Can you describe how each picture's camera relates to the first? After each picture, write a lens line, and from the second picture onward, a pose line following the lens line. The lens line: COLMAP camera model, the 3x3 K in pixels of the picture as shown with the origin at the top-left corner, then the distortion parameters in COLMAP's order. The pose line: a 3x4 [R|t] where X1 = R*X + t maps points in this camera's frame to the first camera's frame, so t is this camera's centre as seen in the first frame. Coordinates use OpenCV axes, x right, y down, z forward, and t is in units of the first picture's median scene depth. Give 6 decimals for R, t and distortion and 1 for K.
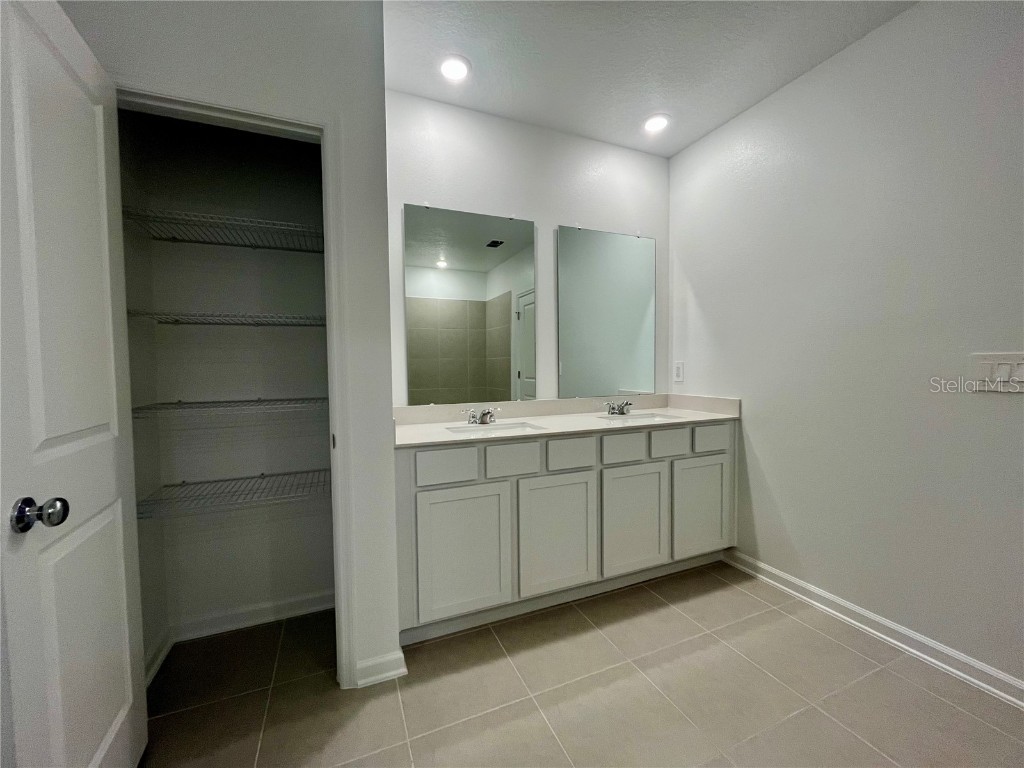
lens RADIAL K [[414.3, 0, 514.3], [0, 414.3, 383.0], [0, 0, 1]] dist [-0.001311, -0.000120]
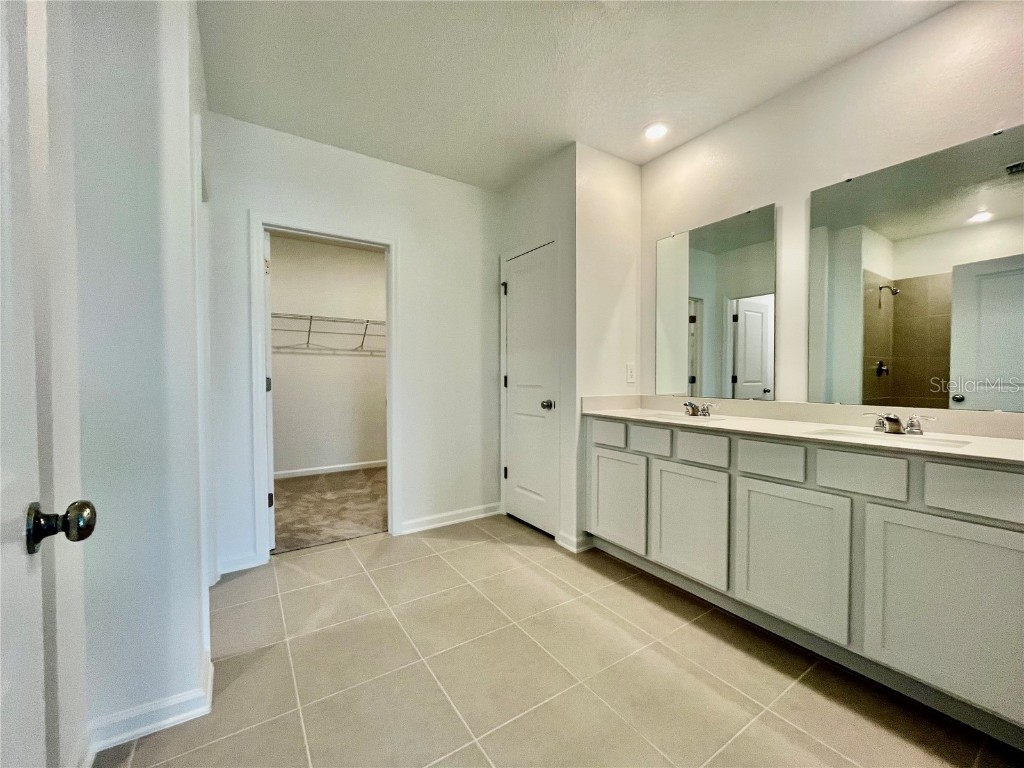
lens RADIAL K [[413.6, 0, 512.8], [0, 413.6, 367.0], [0, 0, 1]] dist [-0.000302, 0.000023]
pose [[0.180873, -0.000312, -0.983506, 1.166004], [-0.013559, 0.999904, -0.002810, -0.031694], [0.983413, 0.013844, 0.180851, 0.387280]]
